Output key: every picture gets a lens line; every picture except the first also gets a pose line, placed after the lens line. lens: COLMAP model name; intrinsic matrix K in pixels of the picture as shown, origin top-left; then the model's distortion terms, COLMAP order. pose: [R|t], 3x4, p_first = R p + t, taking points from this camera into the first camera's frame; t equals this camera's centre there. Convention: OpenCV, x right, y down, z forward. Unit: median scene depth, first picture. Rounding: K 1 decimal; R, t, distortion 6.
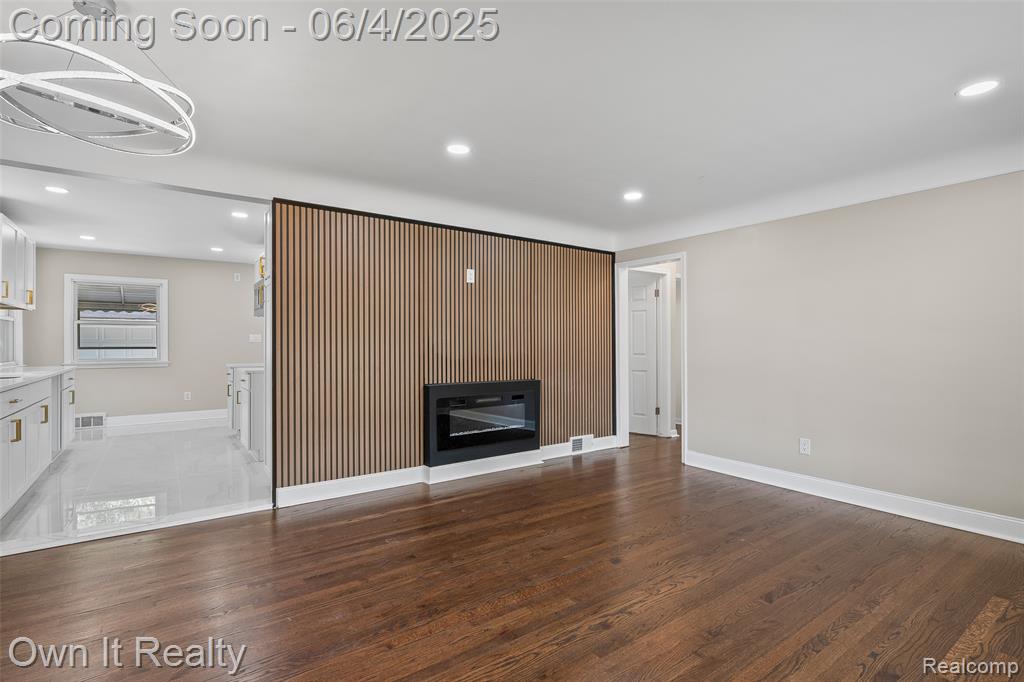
lens RADIAL K [[493.6, 0, 509.1], [0, 493.6, 342.1], [0, 0, 1]] dist [-0.003421, 0.001849]
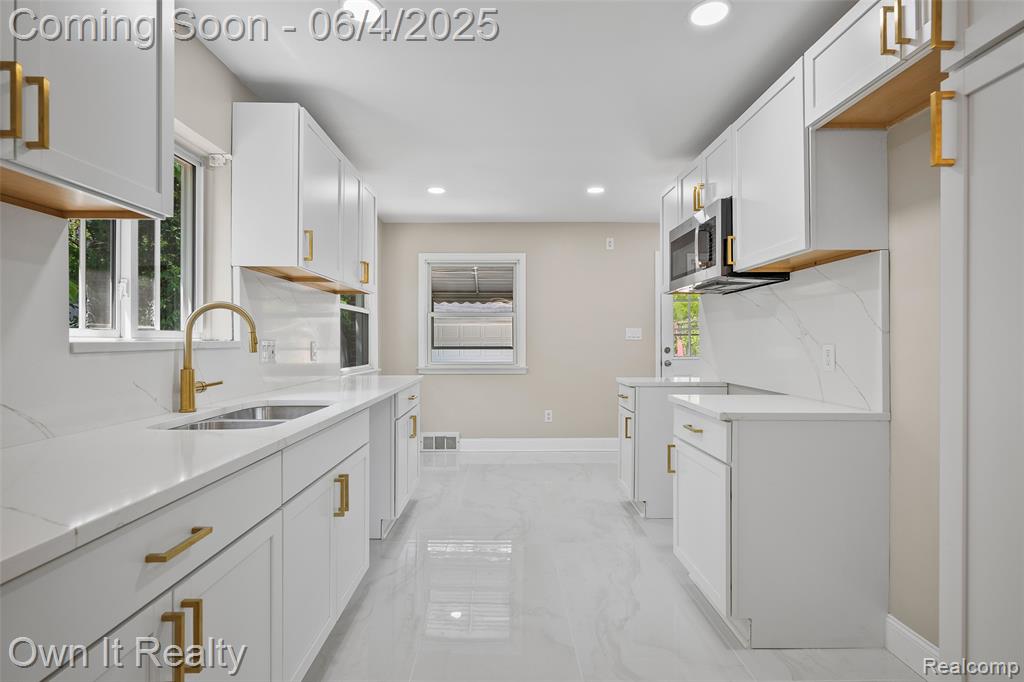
lens RADIAL K [[493.6, 0, 513.4], [0, 493.6, 339.7], [0, 0, 1]] dist [-0.003421, 0.001849]
pose [[0.829003, -0.000388, -0.559244, -0.329882], [0.000274, 1.000000, -0.000288, -0.000431], [0.559244, 0.000085, 0.829003, 0.424692]]
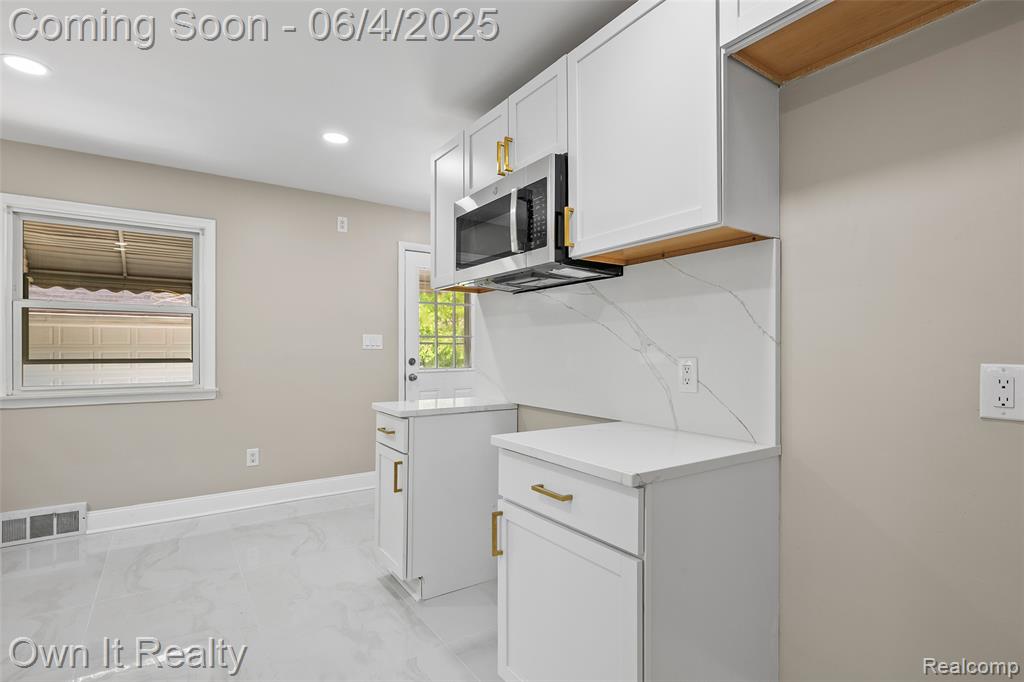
lens RADIAL K [[493.6, 0, 511.7], [0, 493.6, 351.1], [0, 0, 1]] dist [-0.003421, 0.001849]
pose [[0.999980, 0.005131, -0.003573, -0.432769], [-0.005116, 0.999978, 0.004151, -0.001575], [0.003594, -0.004132, 0.999985, 0.558532]]
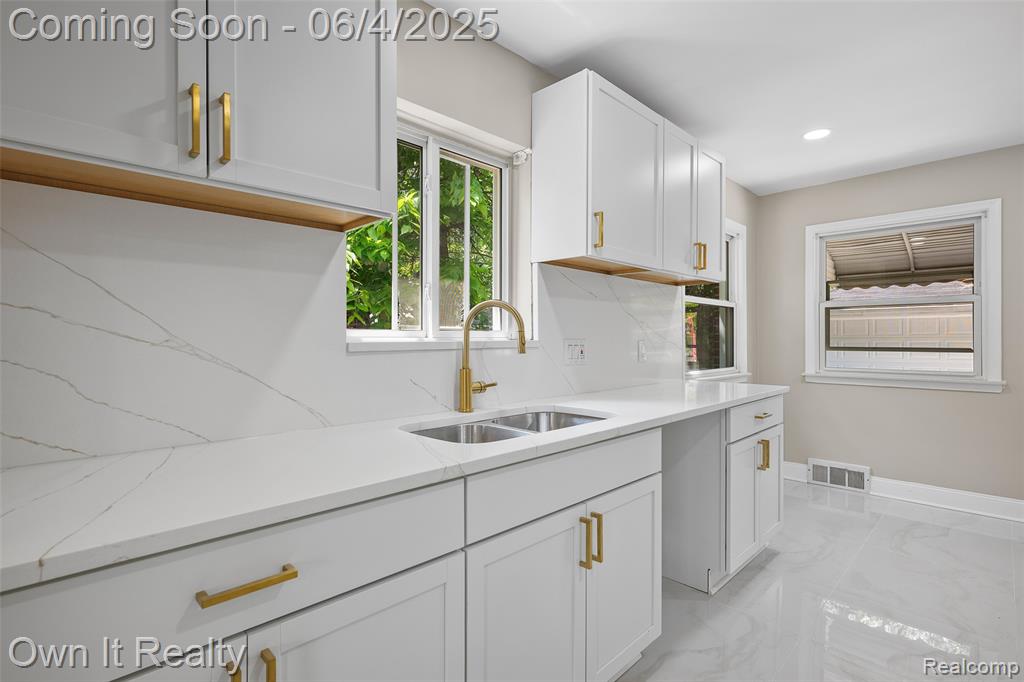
lens RADIAL K [[493.6, 0, 515.9], [0, 493.6, 335.7], [0, 0, 1]] dist [-0.003421, 0.001849]
pose [[0.177489, -0.002905, -0.984118, -0.359011], [0.001041, 0.999996, -0.002764, -0.001861], [0.984122, -0.000534, 0.177492, 0.531293]]
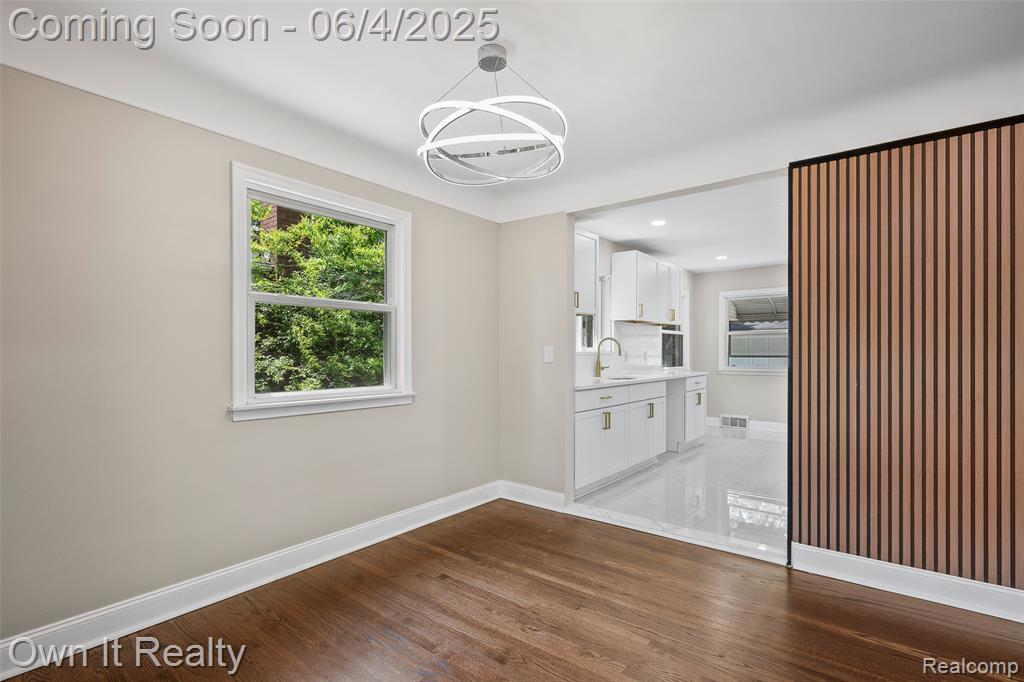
lens RADIAL K [[493.6, 0, 509.0], [0, 493.6, 354.2], [0, 0, 1]] dist [-0.003421, 0.001849]
pose [[0.281372, 0.004430, -0.959589, 0.074924], [0.003053, 0.999980, 0.005512, -0.000400], [0.959594, -0.004481, 0.281353, 0.195441]]
